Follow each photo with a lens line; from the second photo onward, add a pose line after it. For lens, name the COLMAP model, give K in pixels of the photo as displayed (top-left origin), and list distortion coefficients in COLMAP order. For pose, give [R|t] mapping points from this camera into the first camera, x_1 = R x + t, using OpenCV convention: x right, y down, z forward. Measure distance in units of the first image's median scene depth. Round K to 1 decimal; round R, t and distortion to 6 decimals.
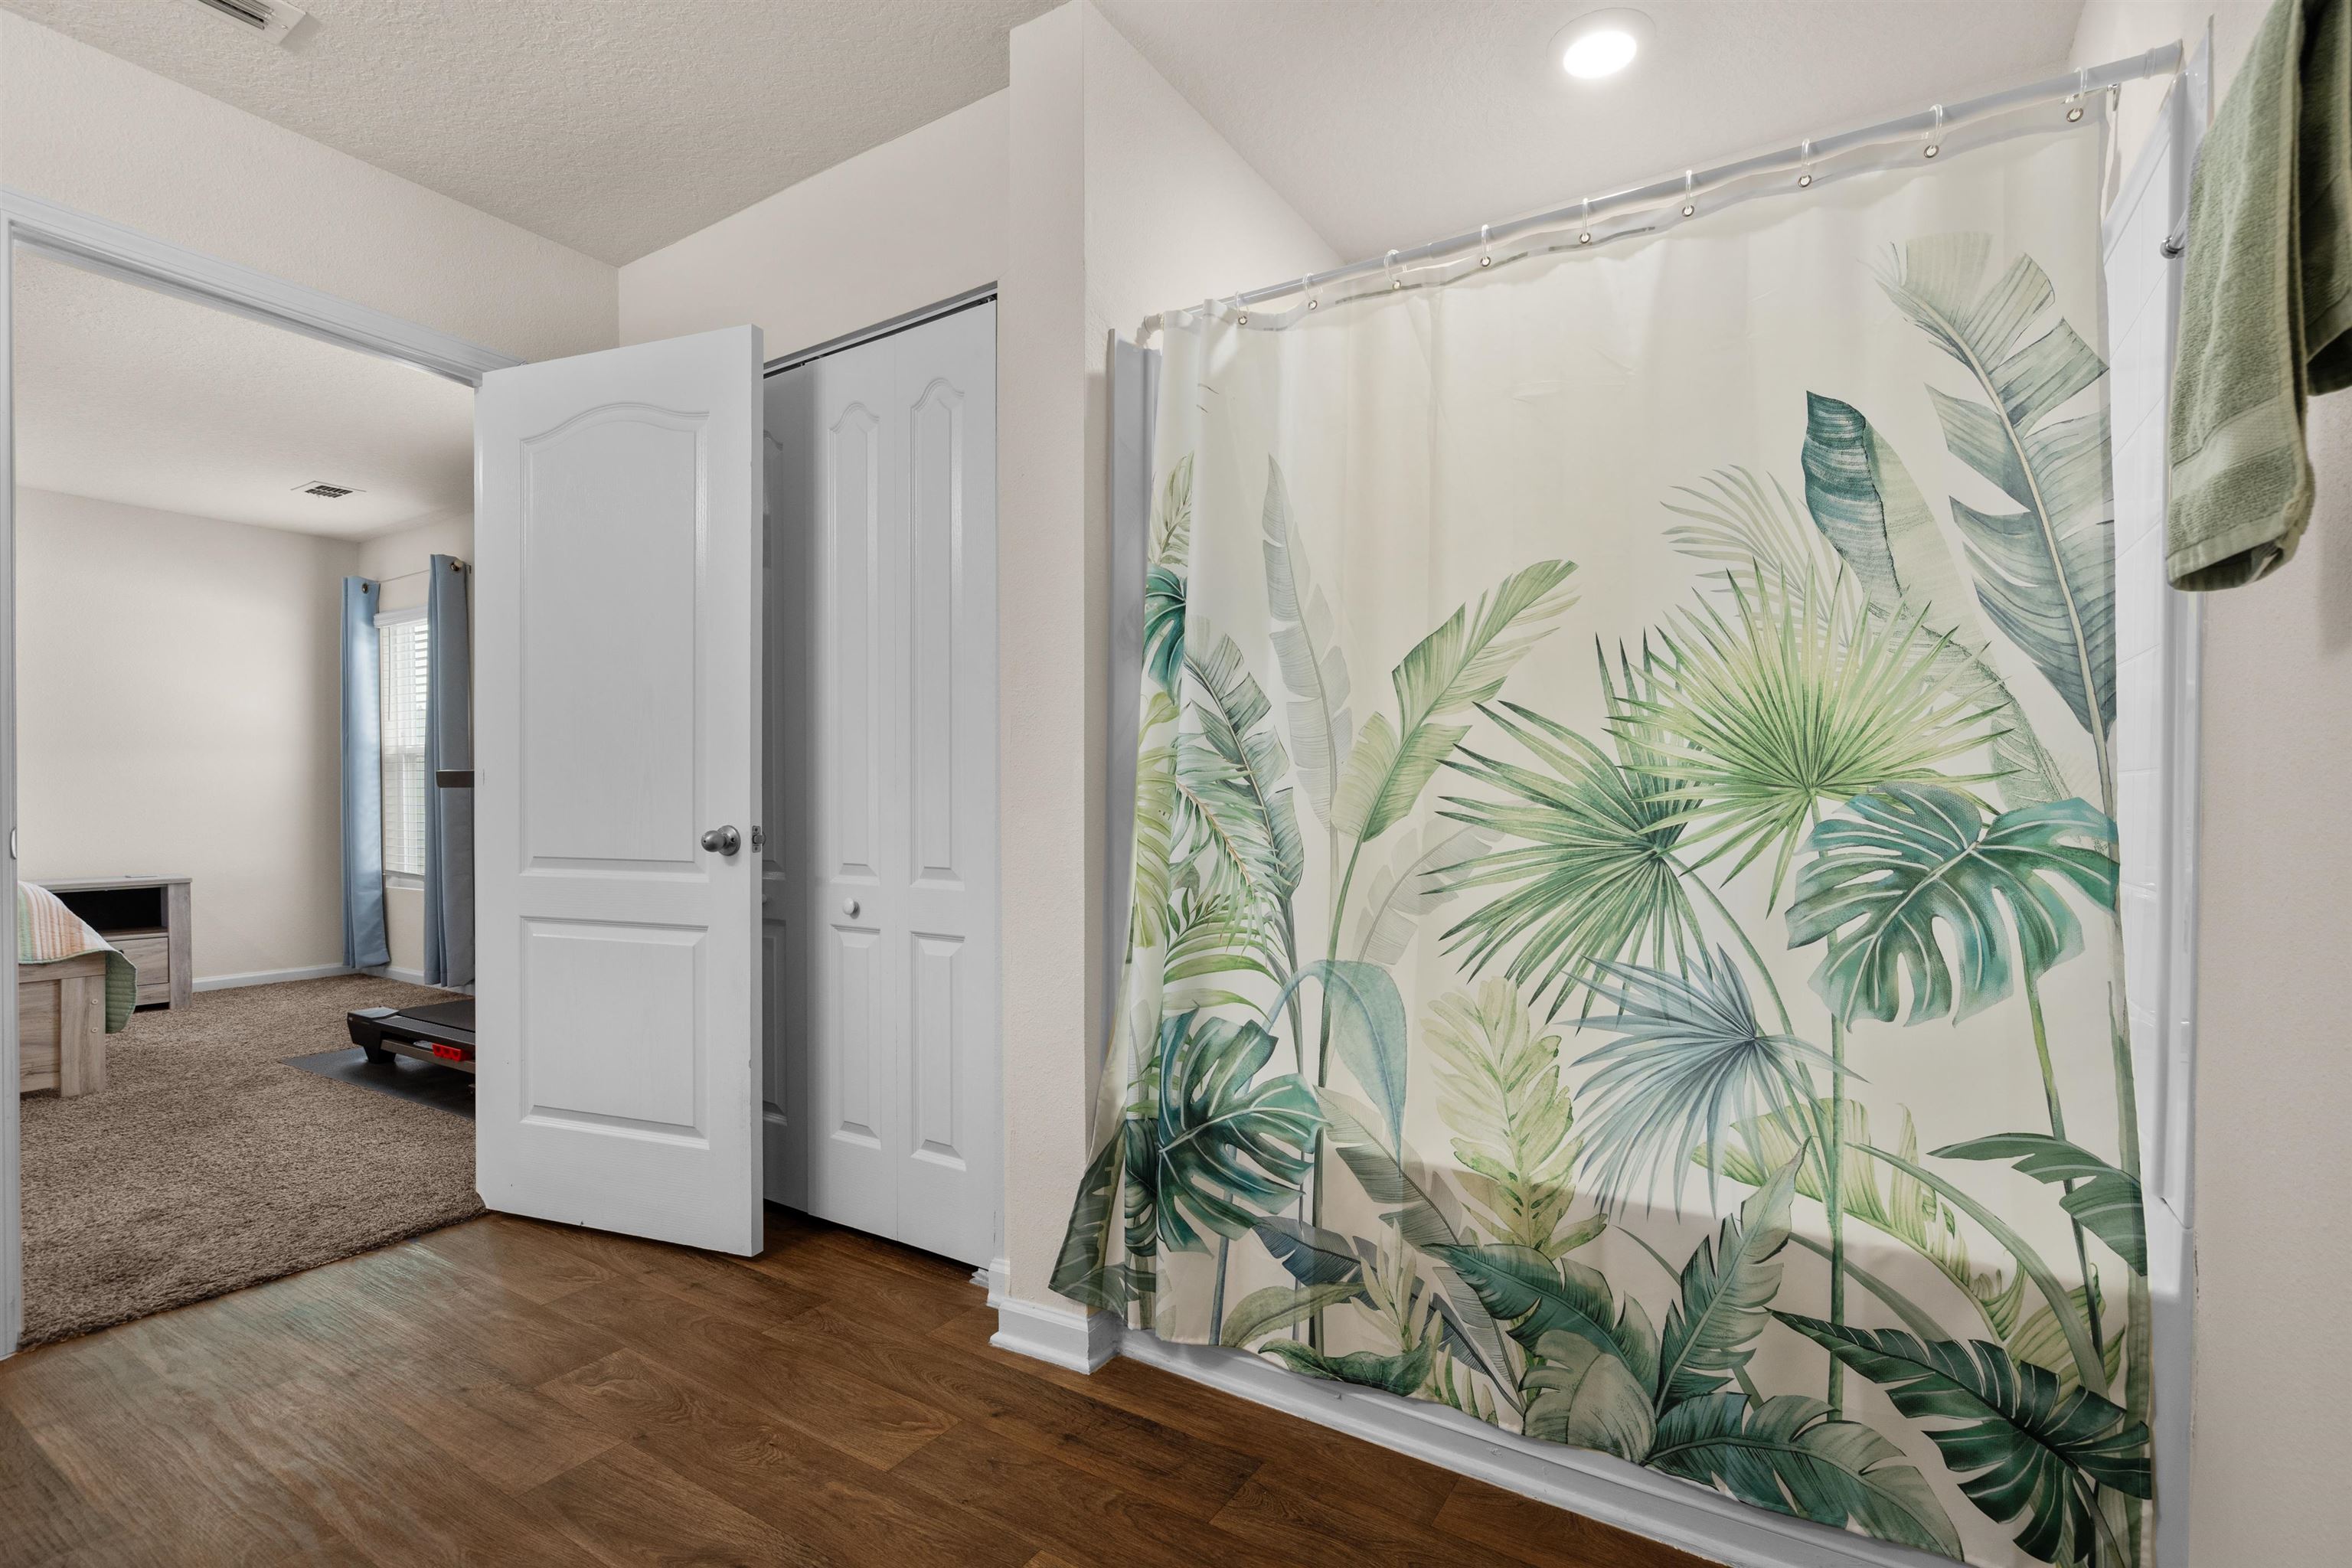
lens RADIAL K [[1054.3, 0, 1166.1], [0, 1054.3, 807.4], [0, 0, 1]] dist [-0.002289, -0.000355]
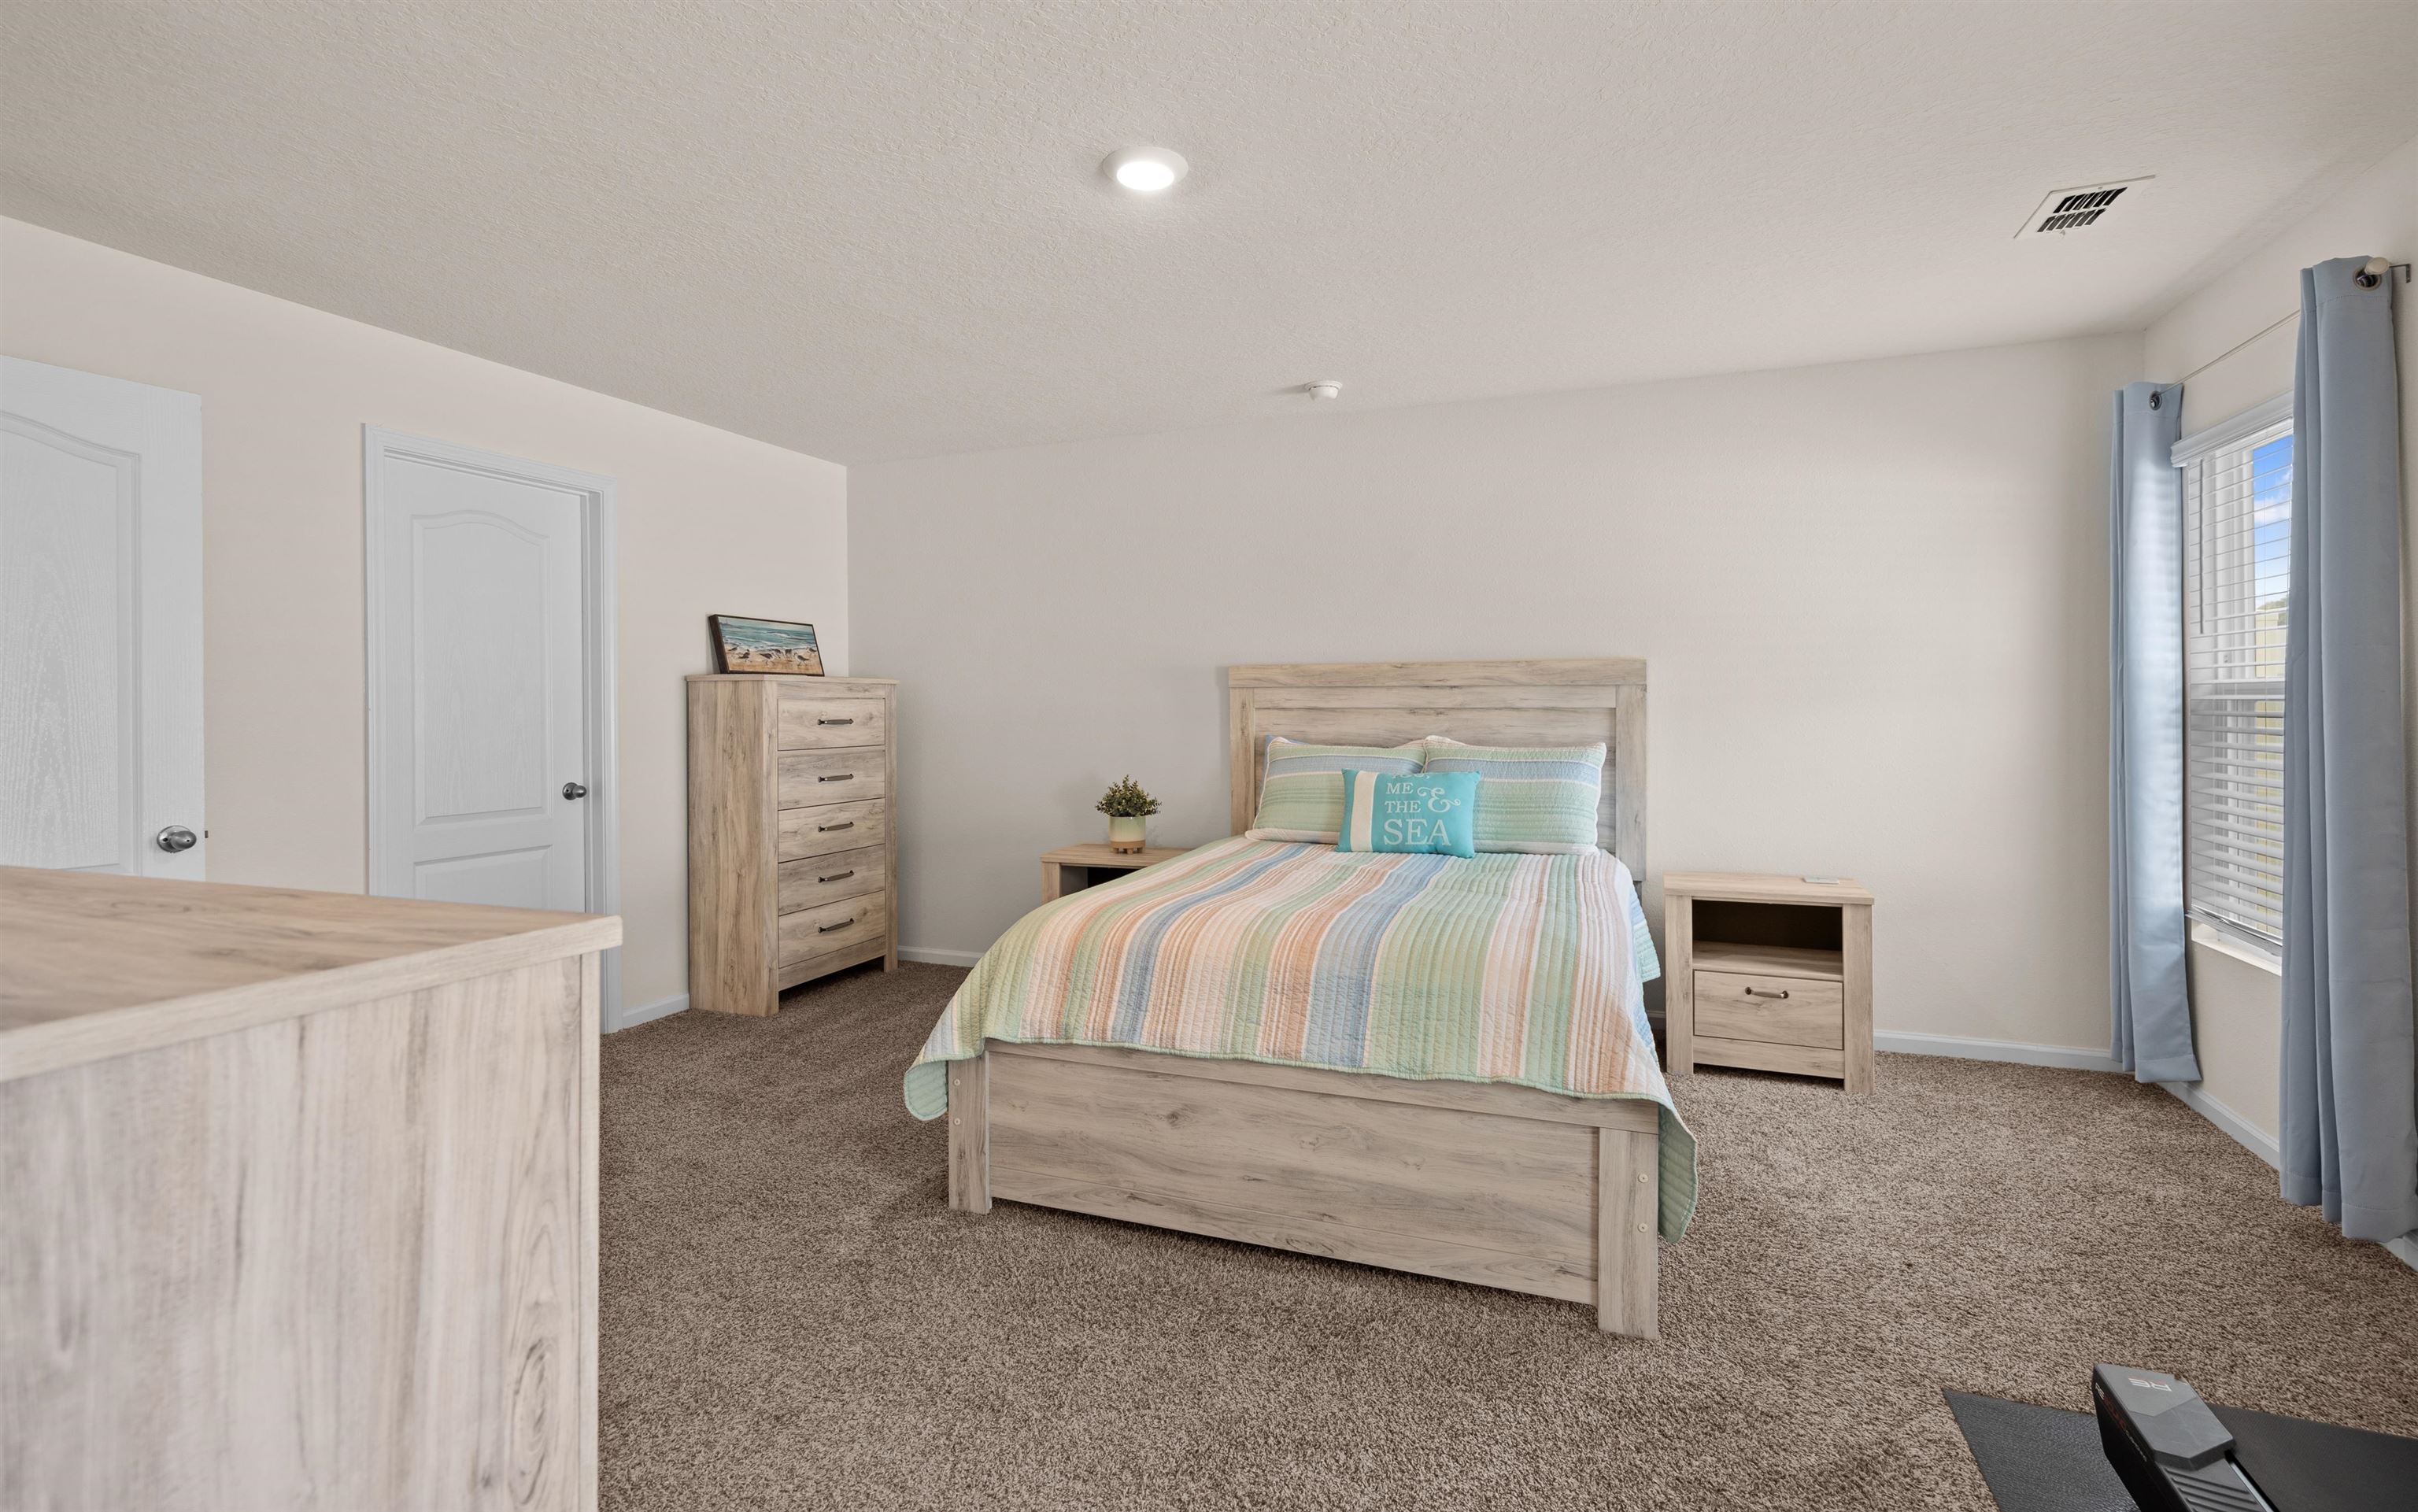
lens RADIAL K [[1108.2, 0, 1199.3], [0, 1108.2, 717.5], [0, 0, 1]] dist [-0.002382, 0.001908]
pose [[0.202409, 0.001613, -0.979300, -0.489840], [-0.002525, 0.999996, 0.001126, -0.065923], [0.979298, 0.002245, 0.202412, 0.654793]]
